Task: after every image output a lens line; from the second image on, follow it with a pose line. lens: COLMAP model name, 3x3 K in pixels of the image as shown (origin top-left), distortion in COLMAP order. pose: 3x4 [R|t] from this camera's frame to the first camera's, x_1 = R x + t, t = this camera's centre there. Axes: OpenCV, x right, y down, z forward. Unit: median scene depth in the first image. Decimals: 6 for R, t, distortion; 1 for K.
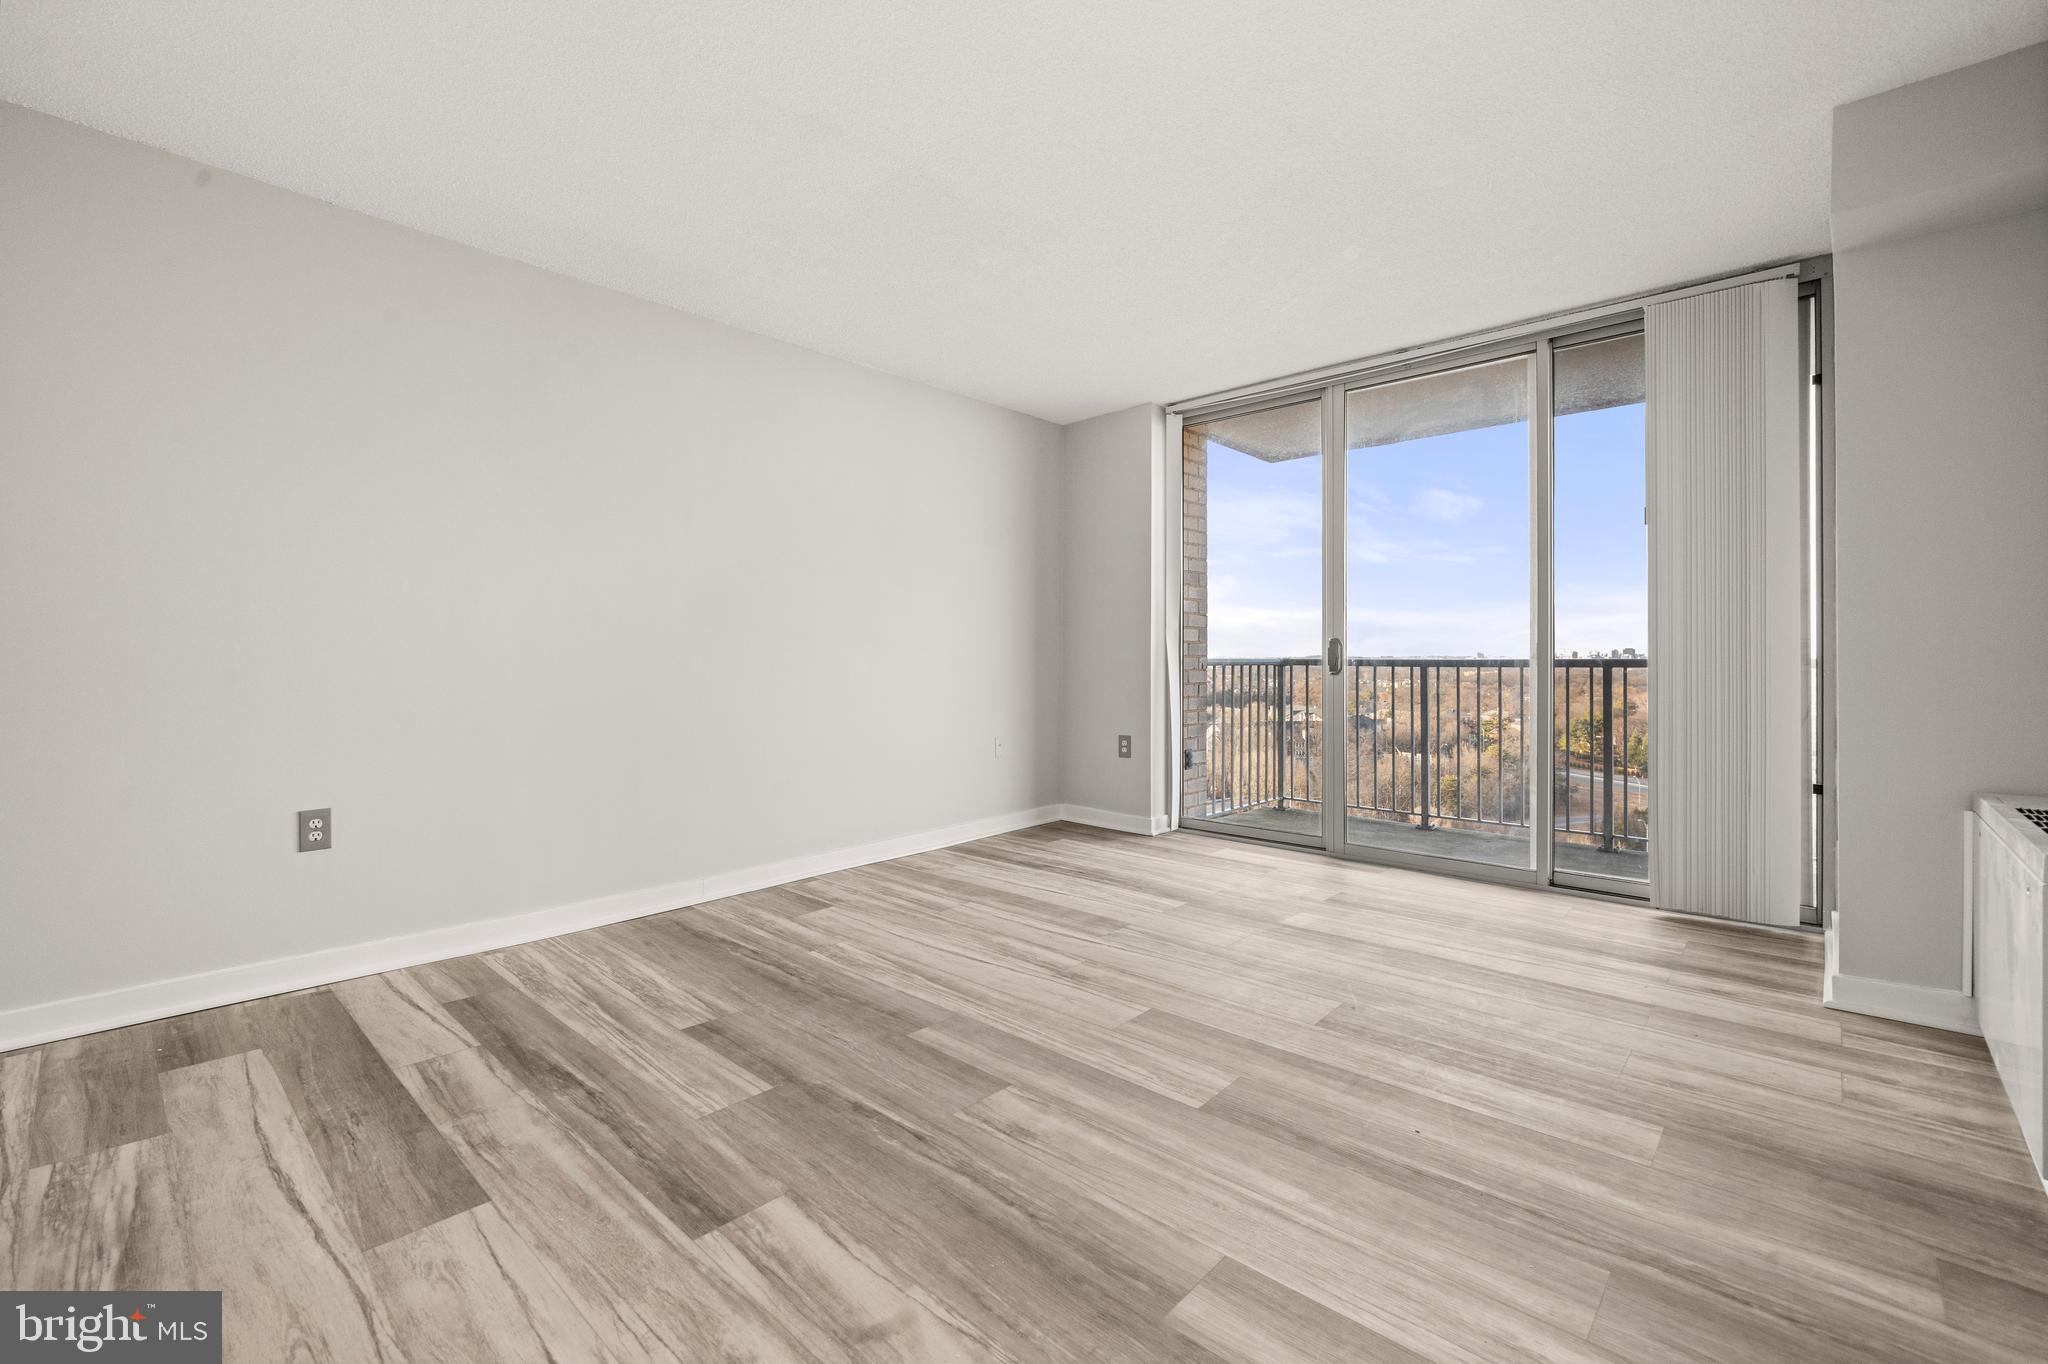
lens RADIAL K [[878.5, 0, 1003.8], [0, 878.5, 649.6], [0, 0, 1]] dist [-0.001135, -0.000160]
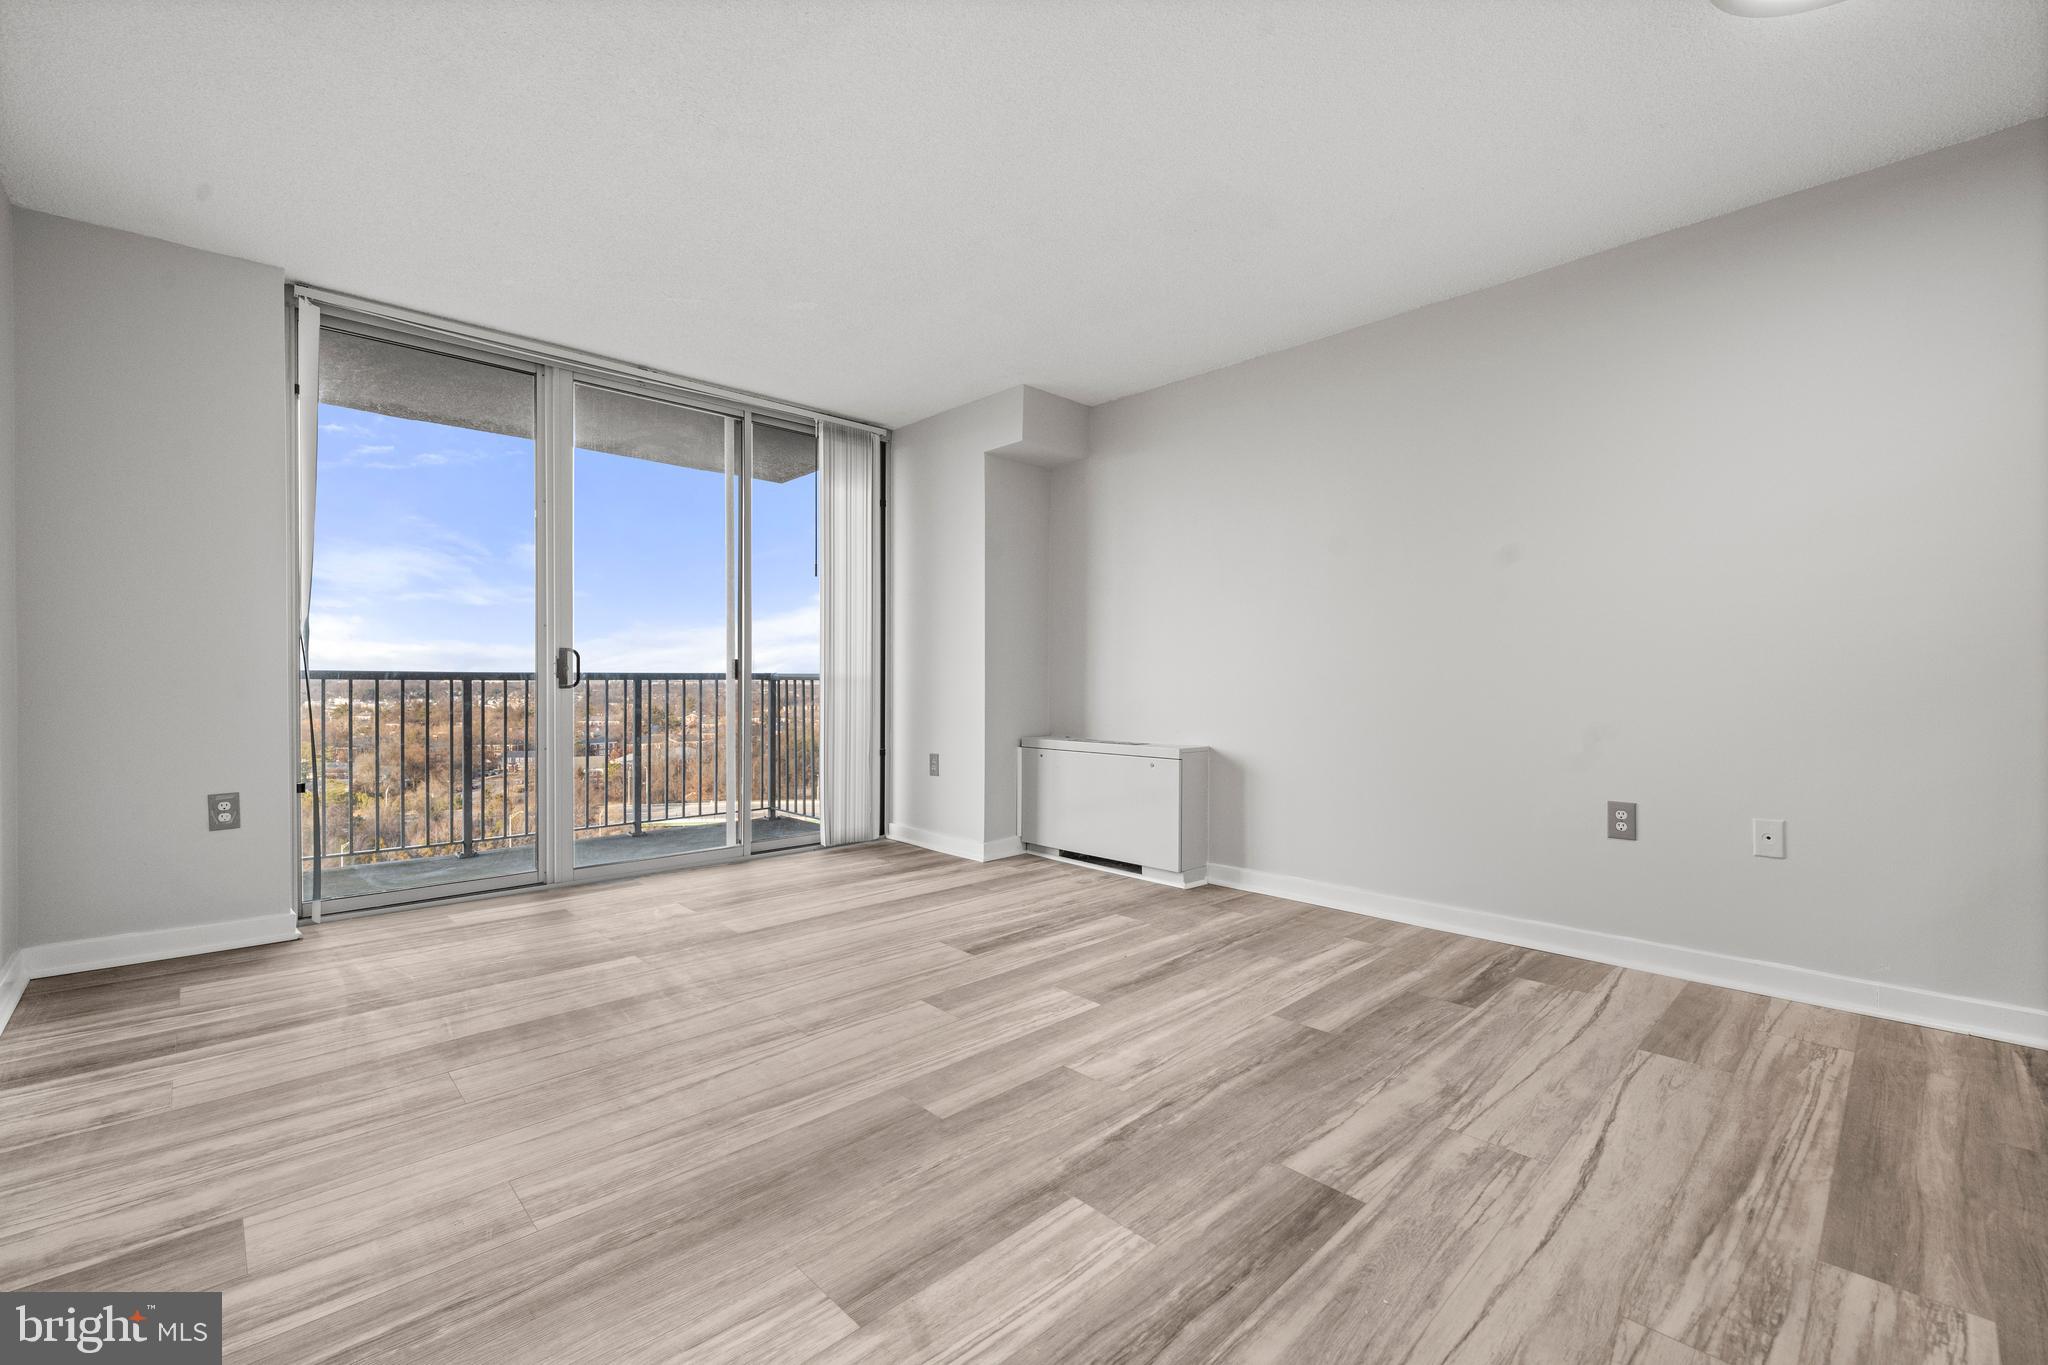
lens RADIAL K [[869.5, 0, 1019.1], [0, 869.5, 684.3], [0, 0, 1]] dist [0.000845, -0.000655]
pose [[0.043132, -0.007252, 0.999043, -1.002527], [-0.015778, 0.999844, 0.007939, 0.019558], [-0.998945, -0.016106, 0.043011, 0.967165]]
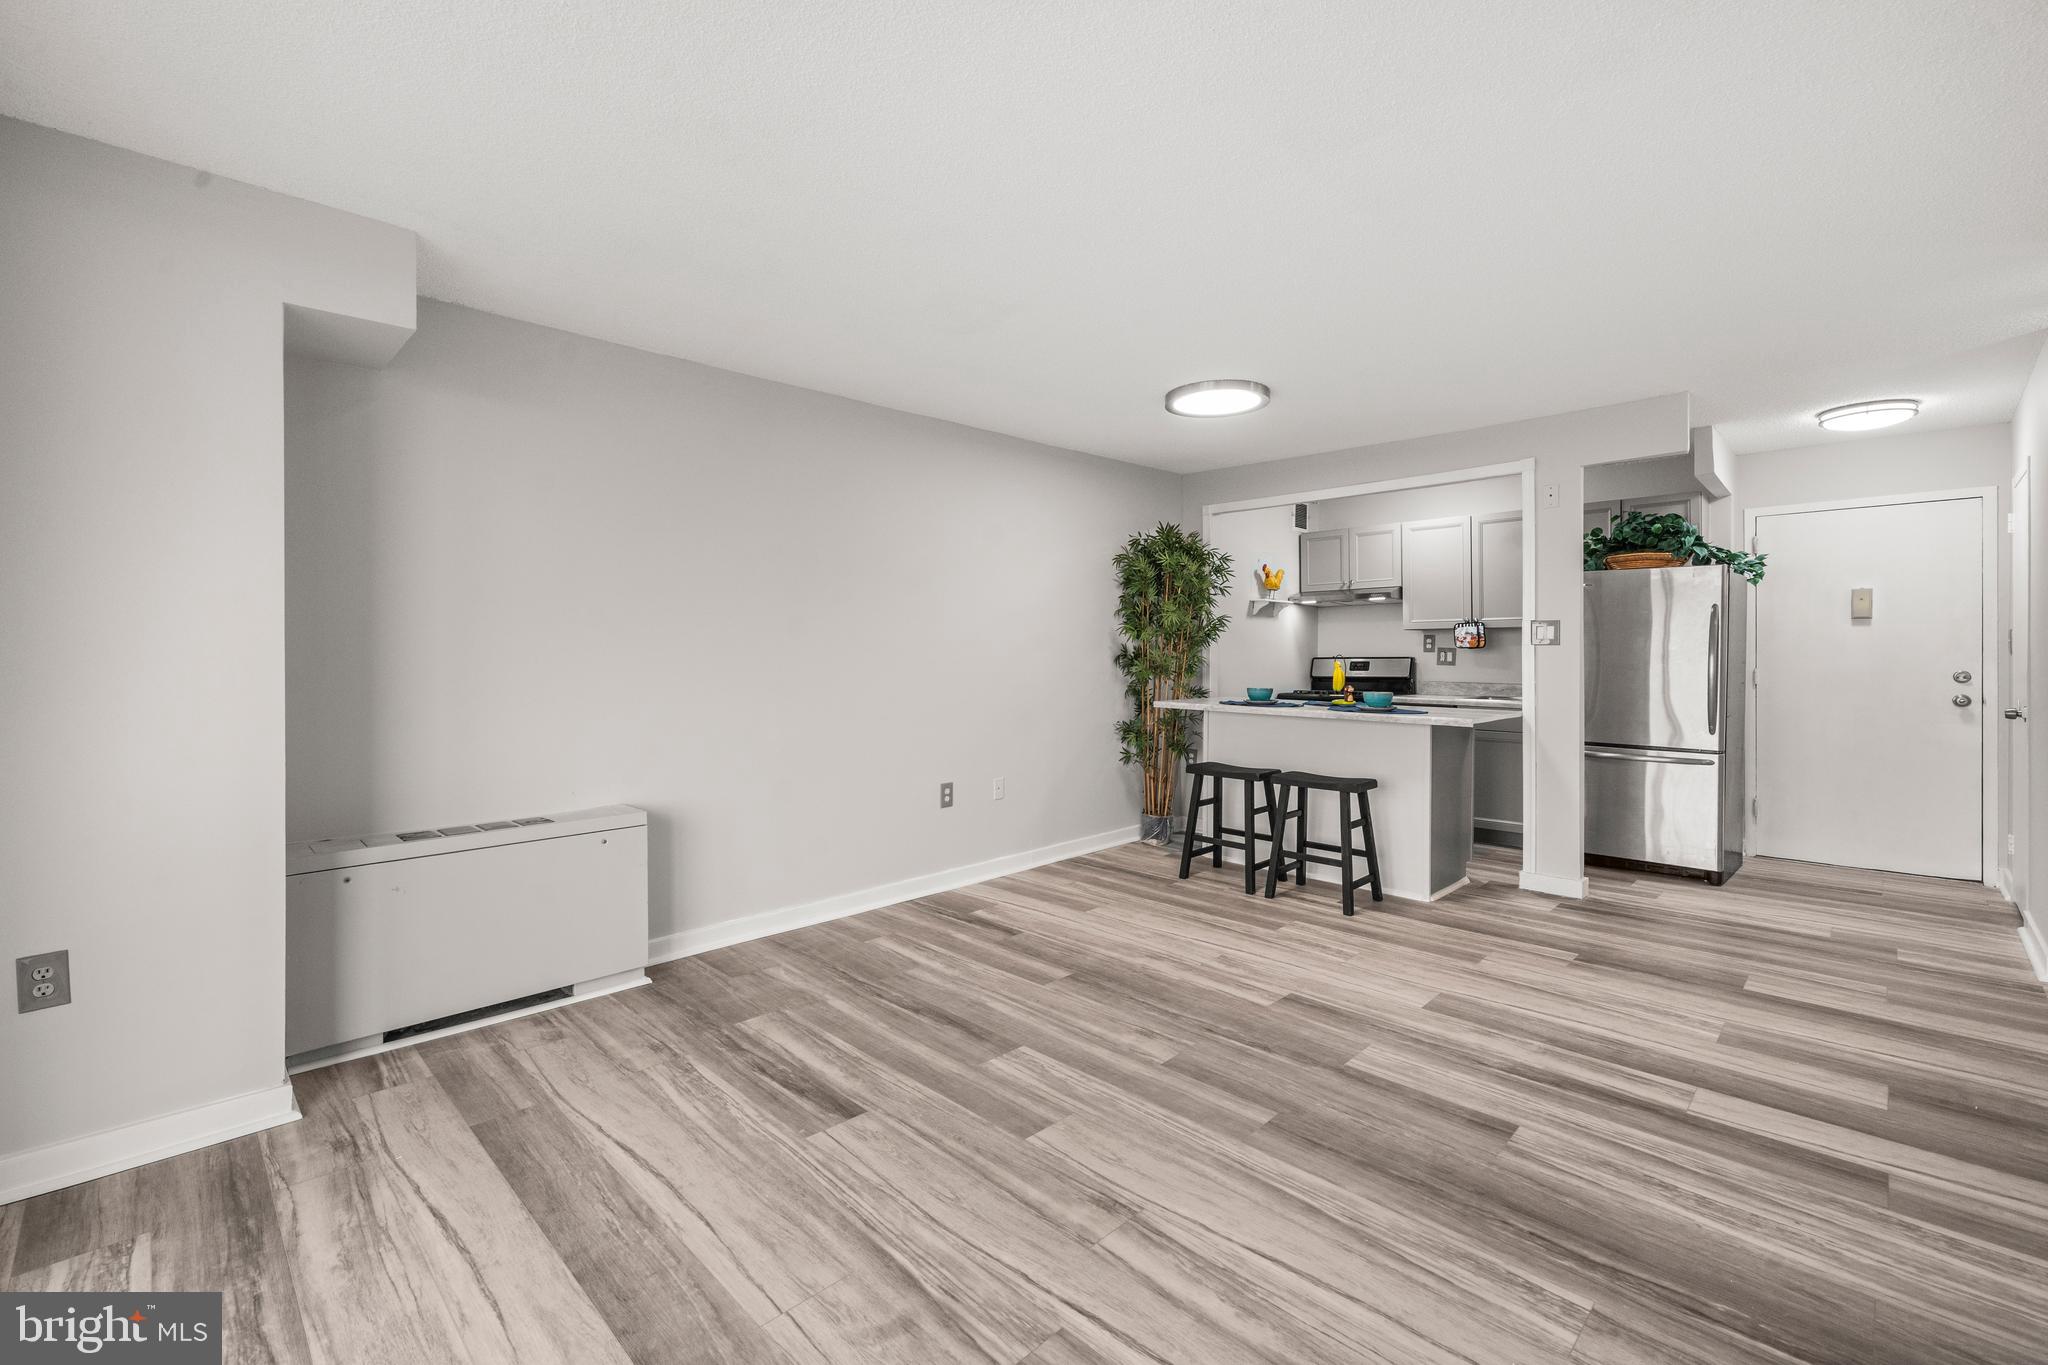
lens RADIAL K [[869.5, 0, 1019.3], [0, 869.5, 651.2], [0, 0, 1]] dist [0.000845, -0.000655]
pose [[-0.999732, 0.001613, 0.023112, 0.174990], [0.001263, 0.999884, -0.015154, -0.083392], [-0.023134, -0.015121, -0.999618, 2.168468]]
